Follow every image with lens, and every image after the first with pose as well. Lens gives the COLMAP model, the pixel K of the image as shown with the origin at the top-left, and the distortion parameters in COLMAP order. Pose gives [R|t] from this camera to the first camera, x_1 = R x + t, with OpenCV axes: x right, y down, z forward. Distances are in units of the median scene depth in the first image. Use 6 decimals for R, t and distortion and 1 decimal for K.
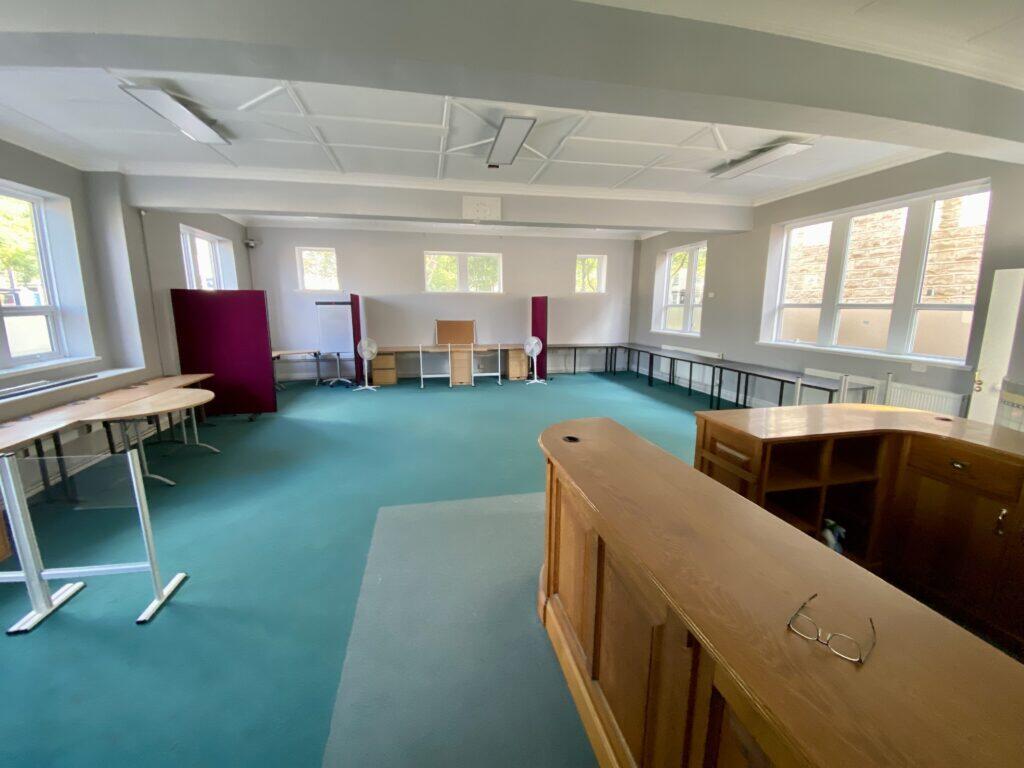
lens RADIAL K [[414.7, 0, 509.0], [0, 414.7, 385.2], [0, 0, 1]] dist [0.000497, -0.000155]
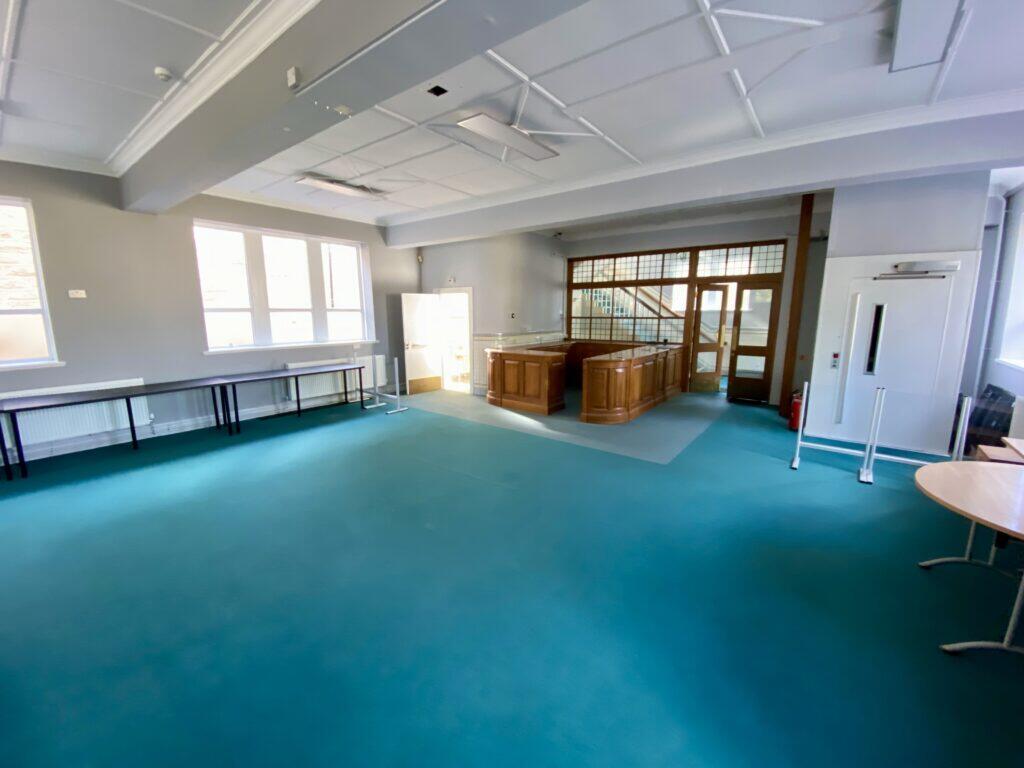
lens RADIAL K [[414.7, 0, 509.0], [0, 414.7, 385.2], [0, 0, 1]] dist [0.000497, -0.000155]
pose [[-0.665501, -0.159554, 0.729144, -0.530715], [0.121730, 0.940604, 0.316931, -0.269938], [-0.736403, 0.299677, -0.606551, 1.228546]]
